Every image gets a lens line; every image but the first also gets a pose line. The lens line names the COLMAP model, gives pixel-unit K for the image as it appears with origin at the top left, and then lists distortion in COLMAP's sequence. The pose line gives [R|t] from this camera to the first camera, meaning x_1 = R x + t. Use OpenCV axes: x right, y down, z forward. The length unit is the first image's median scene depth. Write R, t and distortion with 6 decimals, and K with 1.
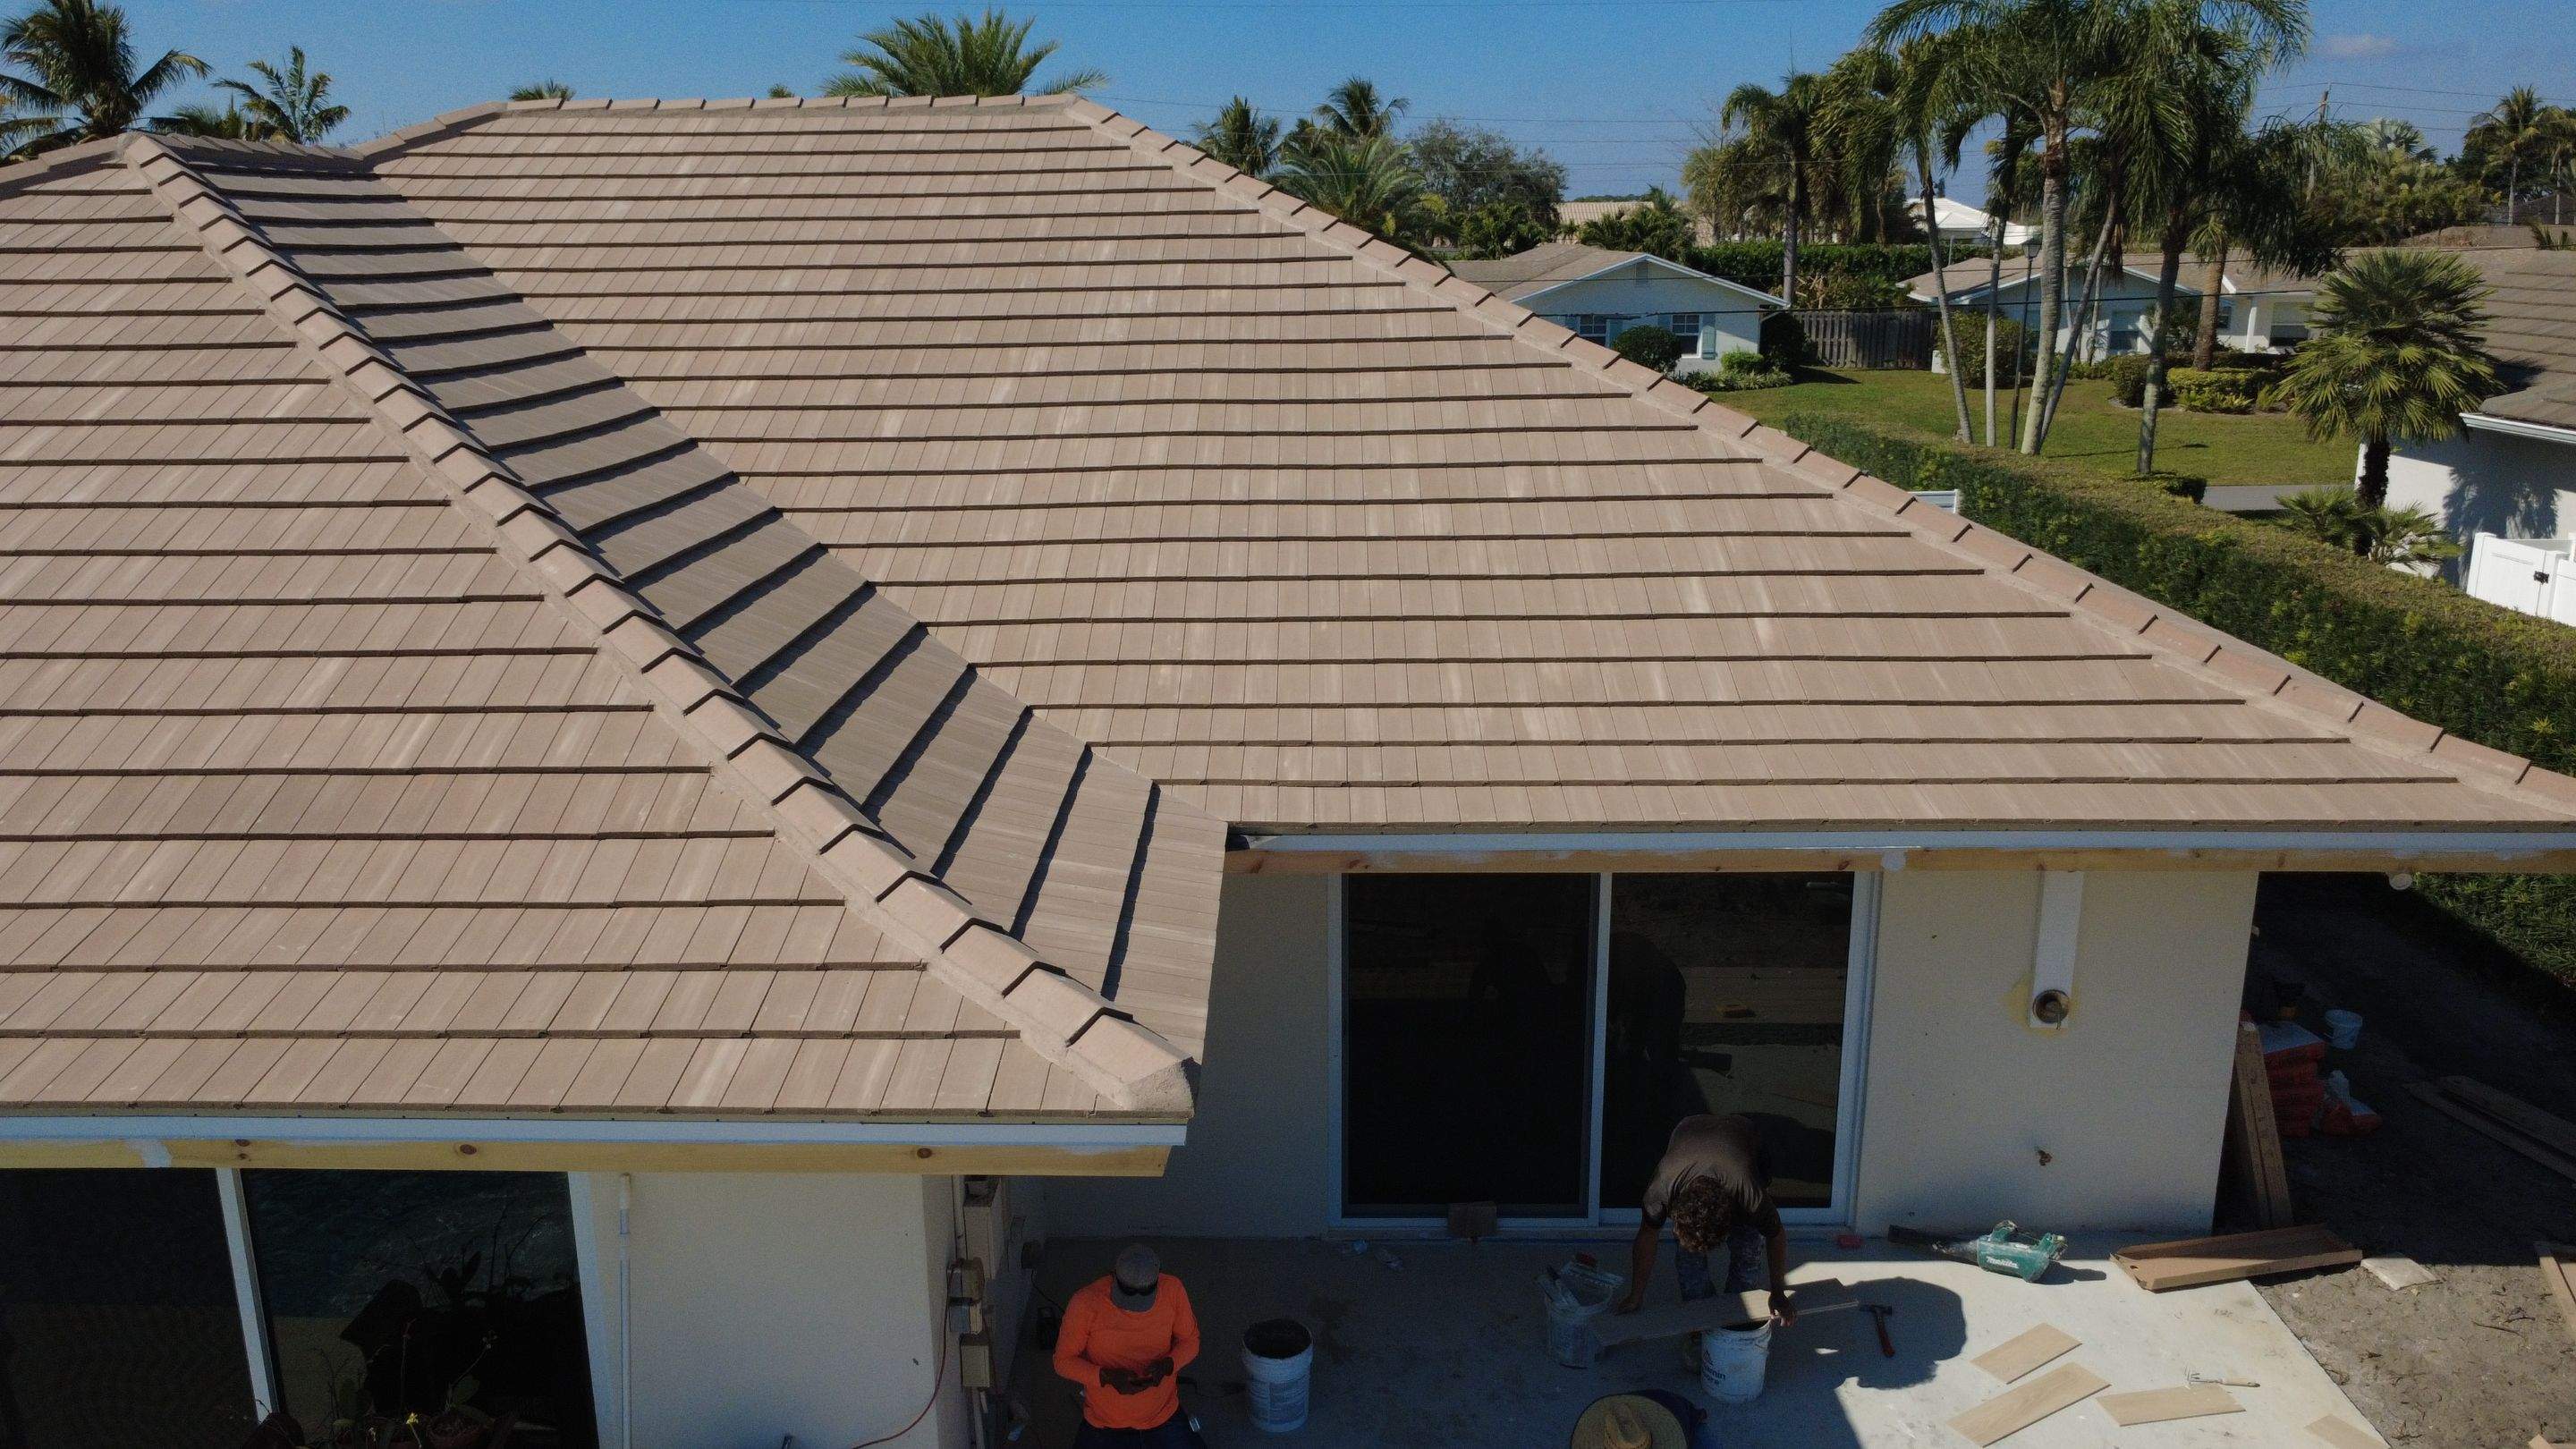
lens RADIAL K [[1888.6, 0, 1287.2], [0, 1888.6, 727.2], [0, 0, 1]] dist [-0.004766, -0.002007]
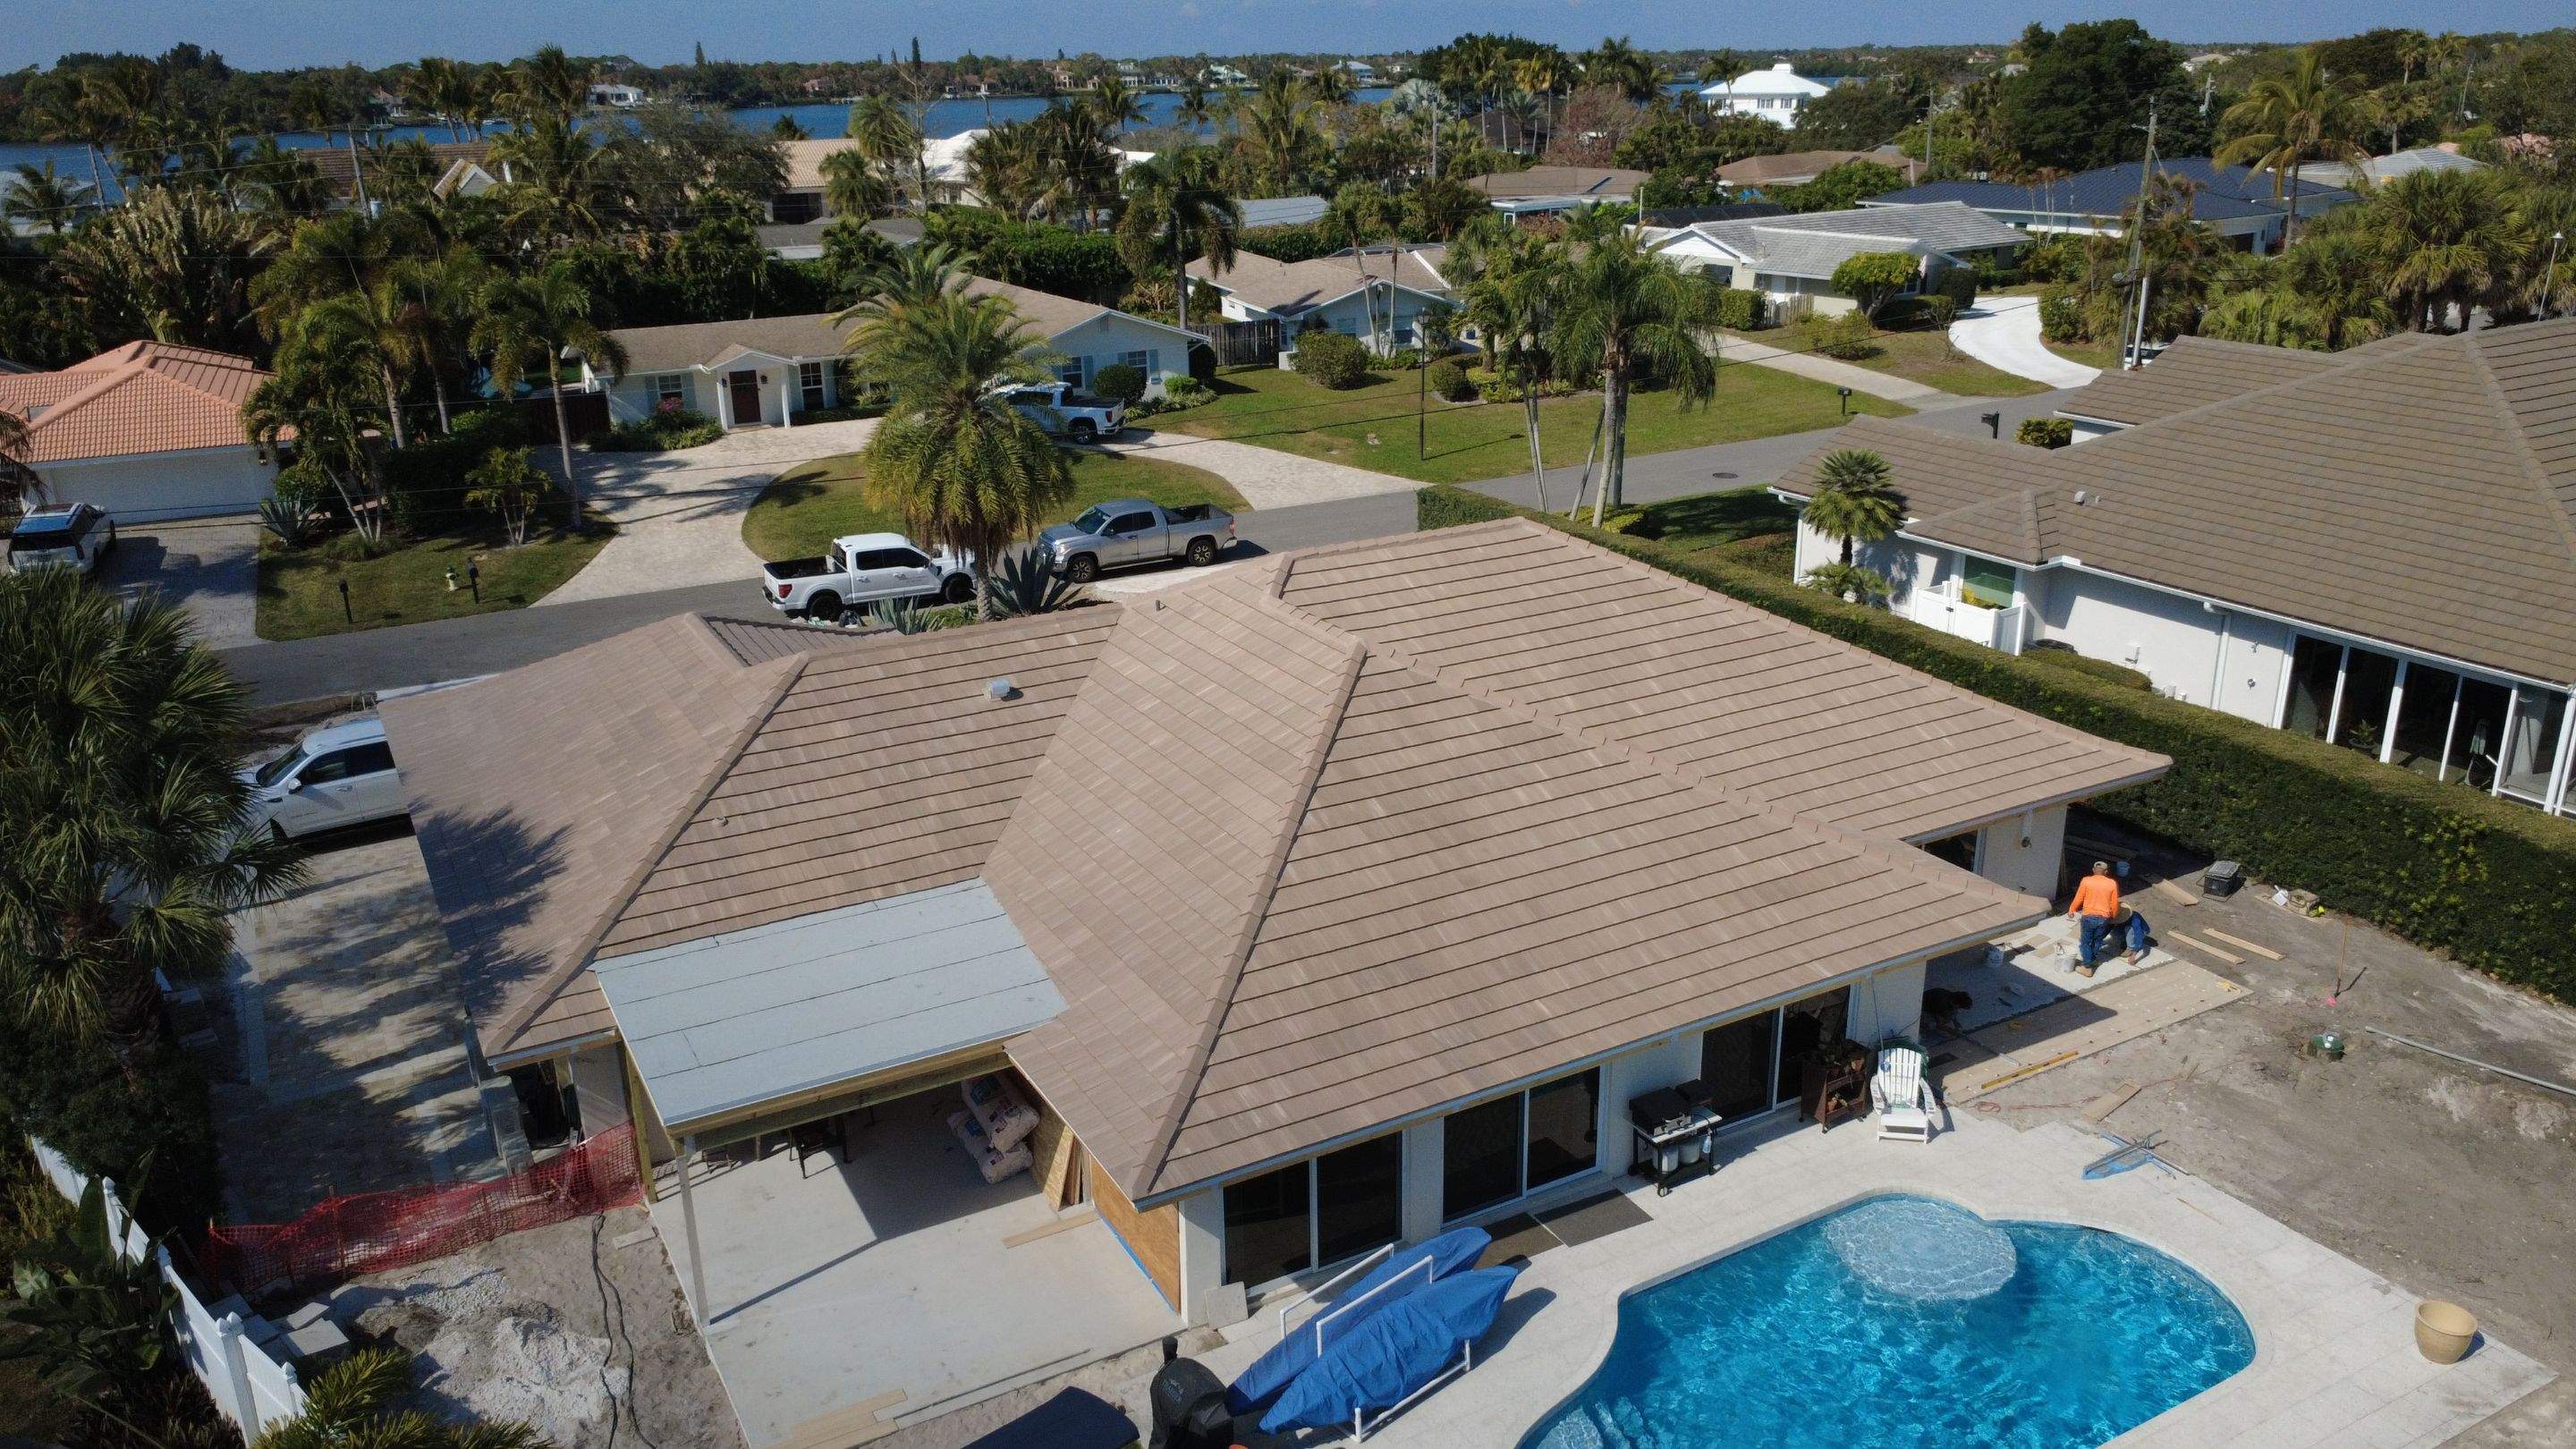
lens RADIAL K [[1888.6, 0, 1287.2], [0, 1888.6, 727.2], [0, 0, 1]] dist [-0.004766, -0.002007]
pose [[0.867992, -0.170844, 0.466264, -1.784659], [0.135416, 0.984802, 0.108753, -0.468682], [-0.477757, -0.031257, 0.877936, -1.010127]]
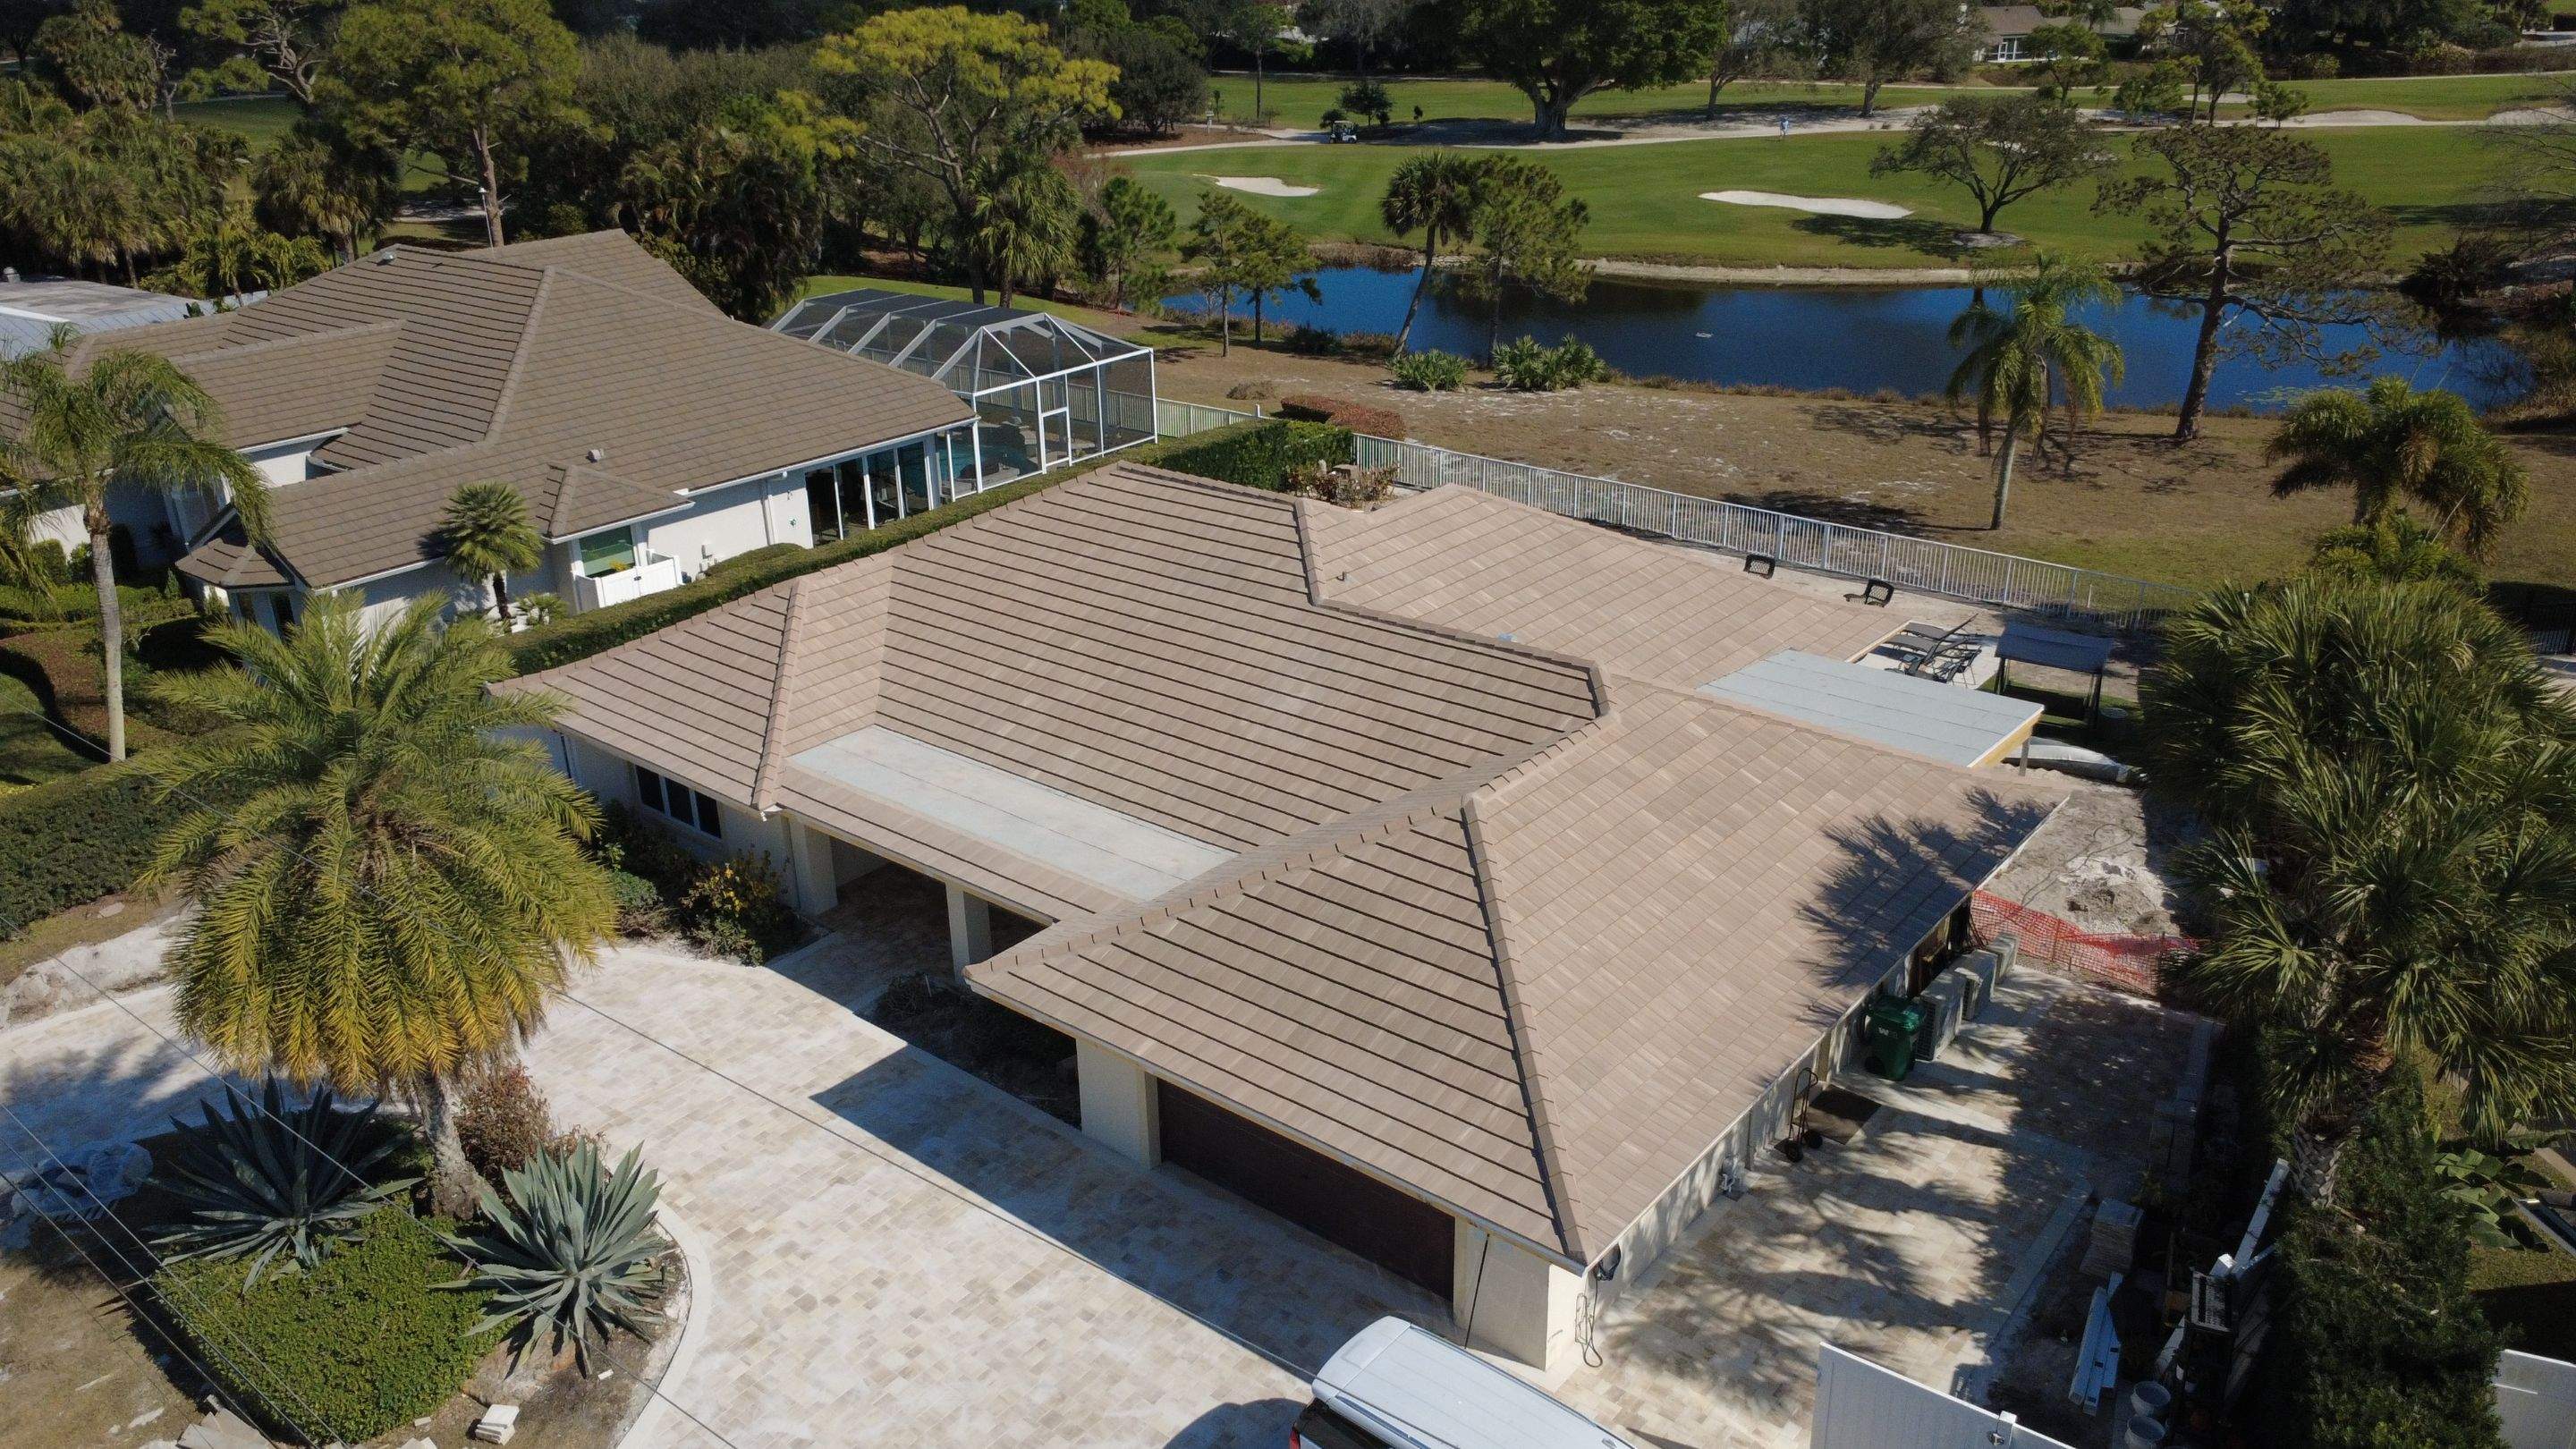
lens RADIAL K [[1888.6, 0, 1287.2], [0, 1888.6, 727.2], [0, 0, 1]] dist [-0.004766, -0.002007]
pose [[-0.779735, -0.217504, 0.587116, -2.325509], [0.185309, 0.815540, 0.548230, -1.748657], [-0.598058, 0.536272, -0.595600, 3.238094]]
